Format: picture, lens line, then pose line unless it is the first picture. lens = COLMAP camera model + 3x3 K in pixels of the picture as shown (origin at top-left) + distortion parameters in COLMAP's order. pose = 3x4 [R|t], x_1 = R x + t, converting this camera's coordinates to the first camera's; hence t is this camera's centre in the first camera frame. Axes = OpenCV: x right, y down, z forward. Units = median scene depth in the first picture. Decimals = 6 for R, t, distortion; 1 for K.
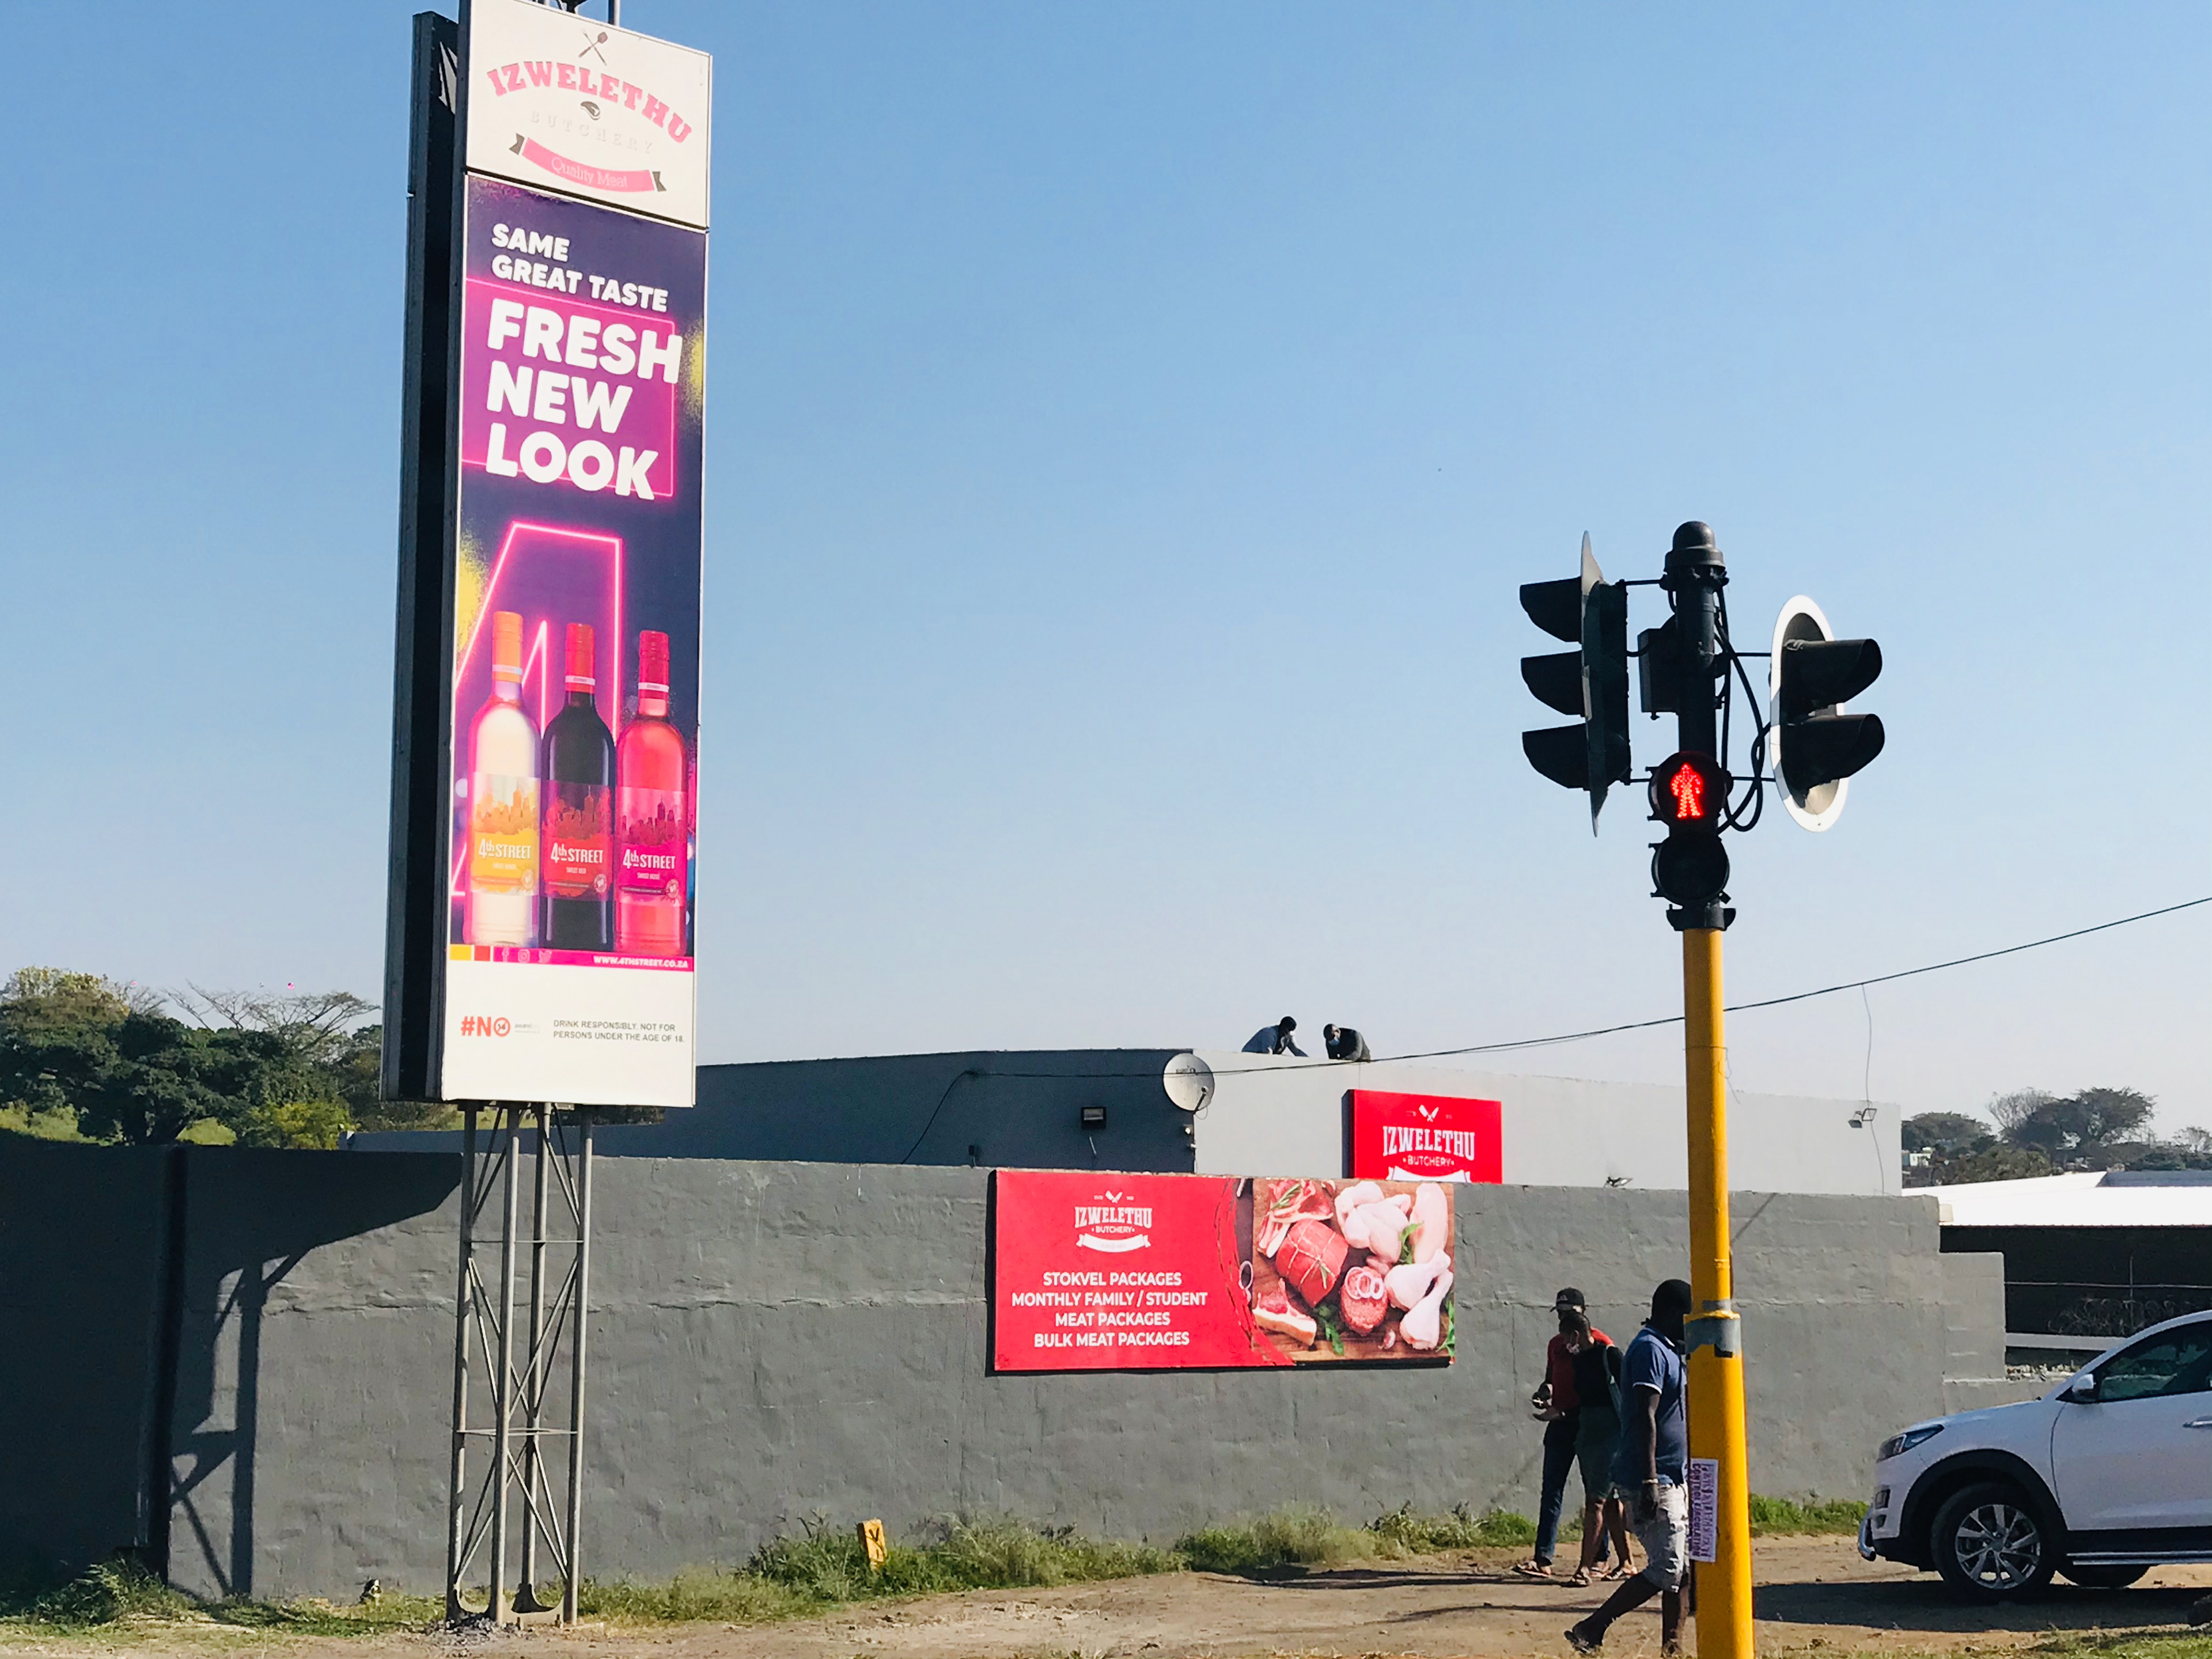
lens RADIAL K [[3283.7, 0, 1106.0], [0, 3283.7, 829.5], [0, 0, 1]] dist [0.295264, -1.470222]
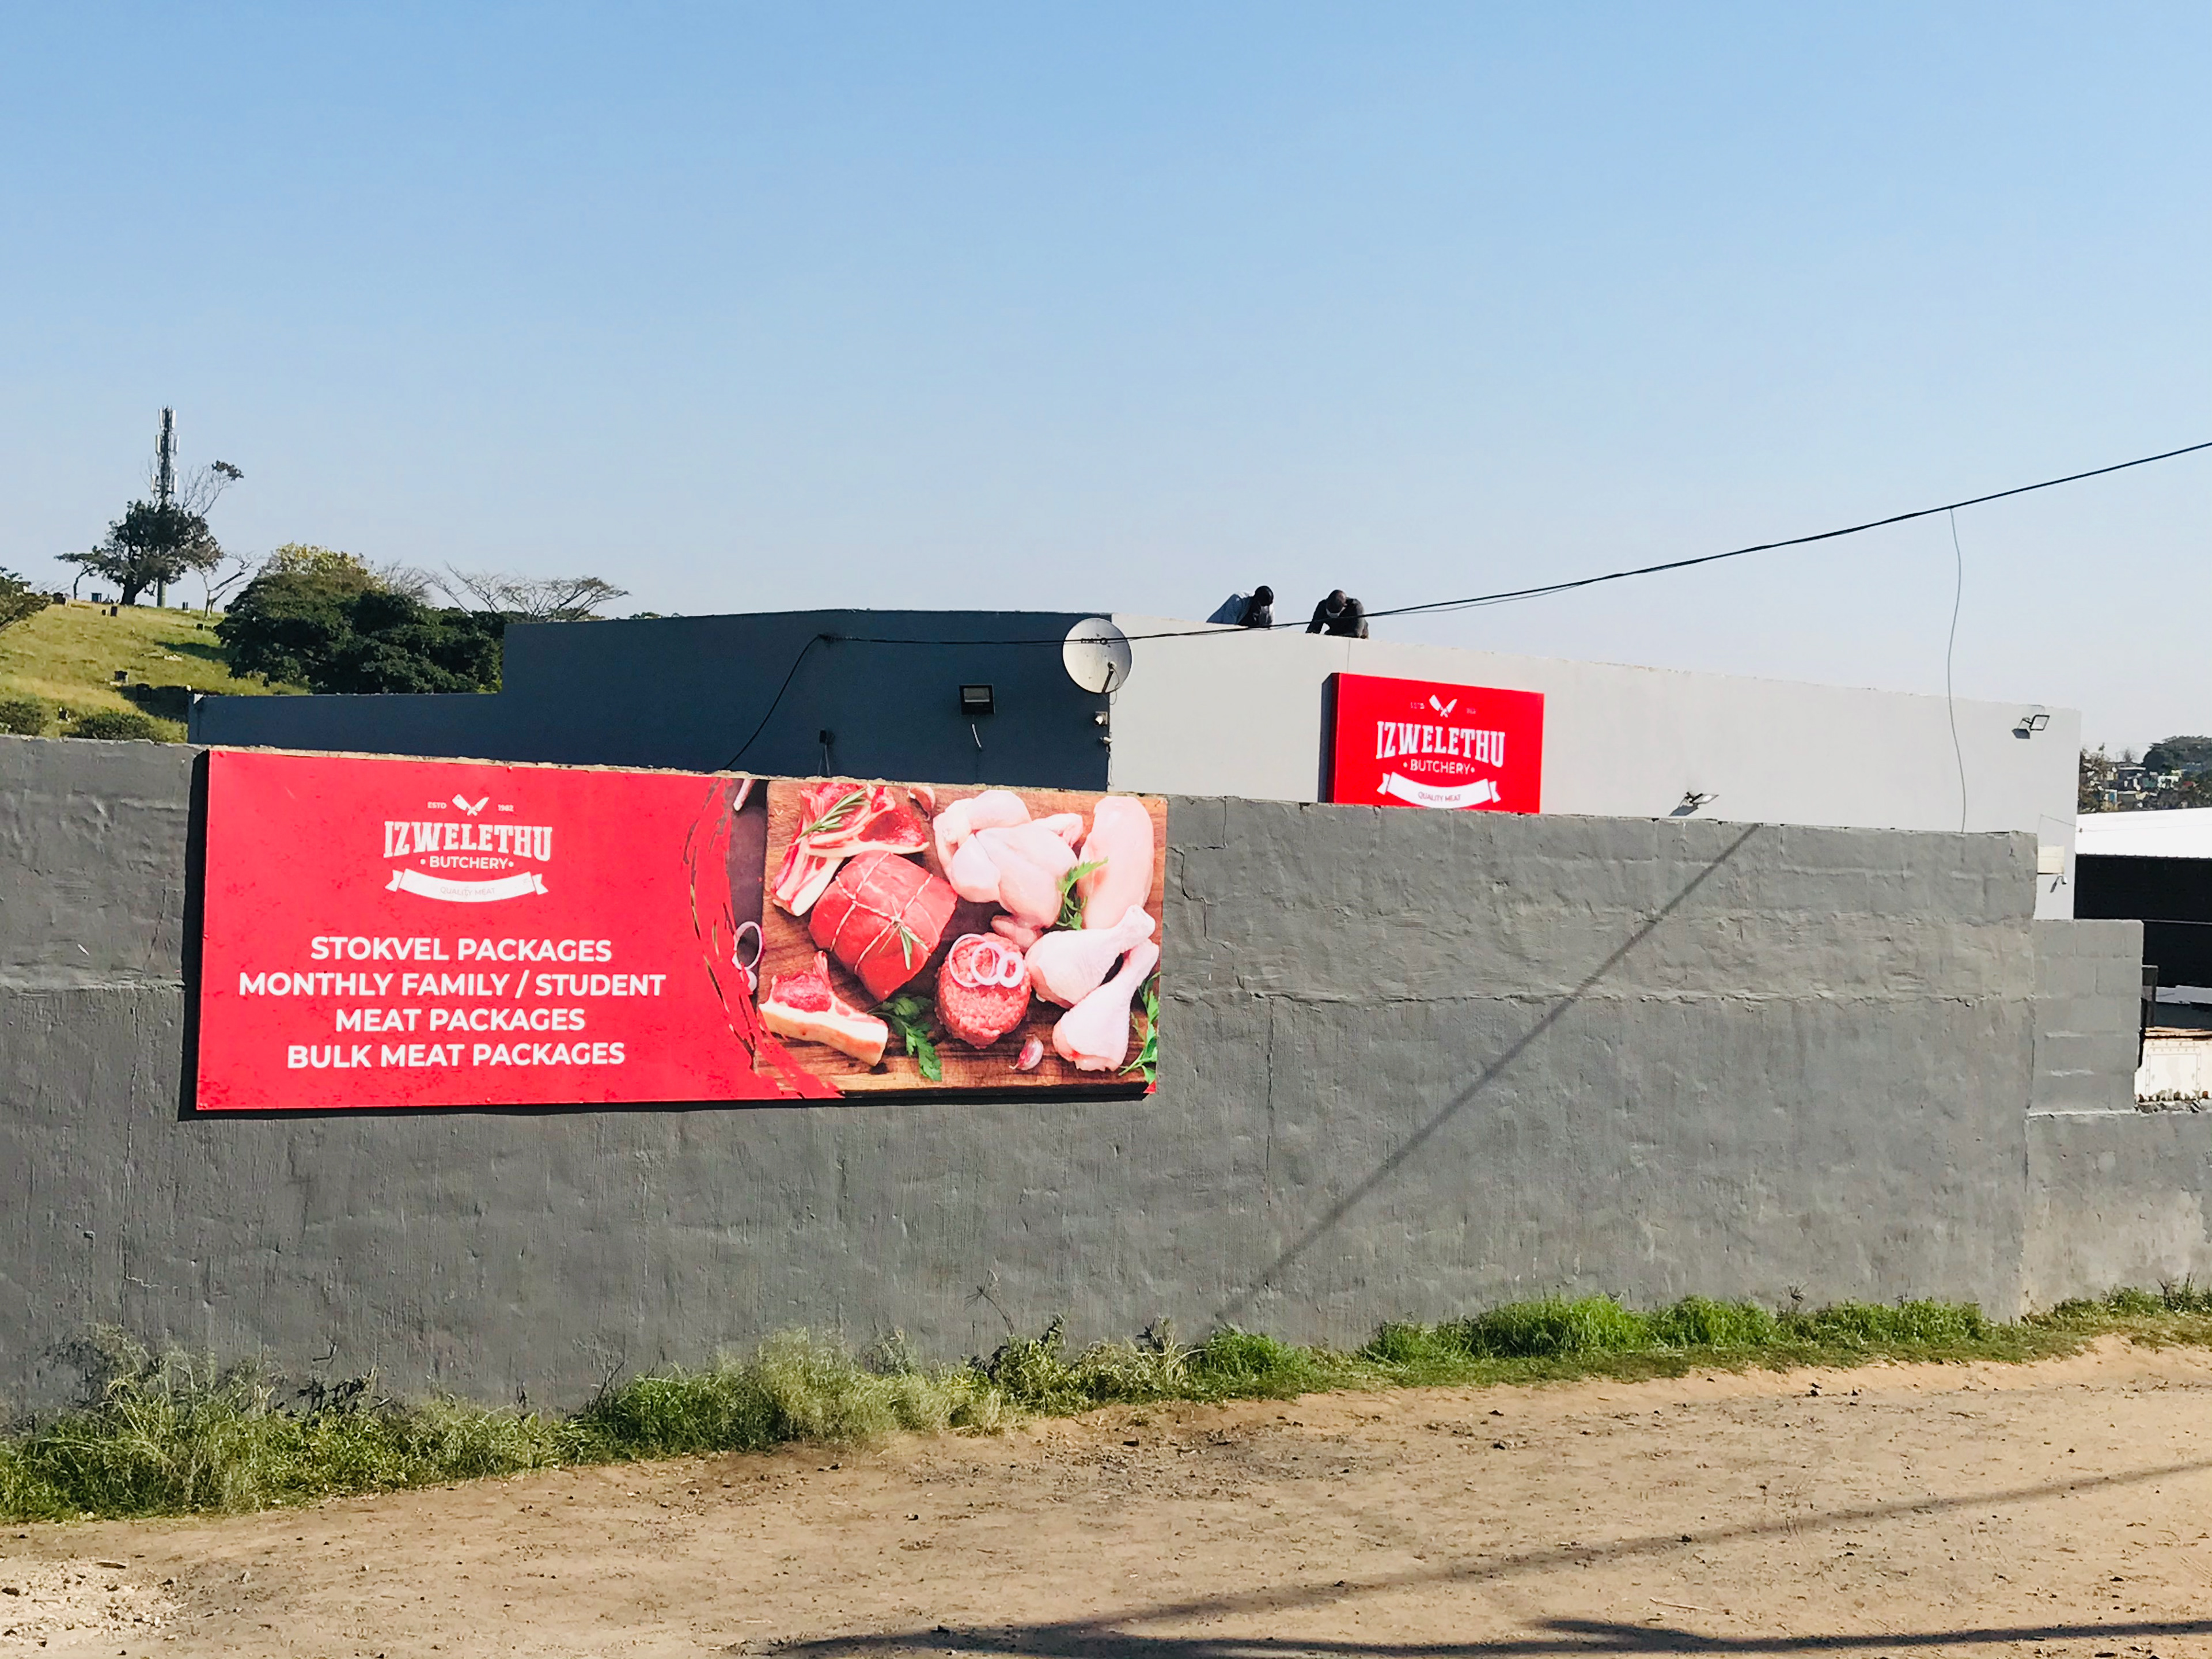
lens RADIAL K [[3116.9, 0, 1106.0], [0, 3116.9, 829.5], [0, 0, 1]] dist [0.228253, -1.107916]
pose [[0.995727, 0.029556, -0.087494, 0.146735], [-0.018699, 0.992305, 0.122395, 0.045491], [0.090438, -0.120236, 0.988617, 0.453688]]
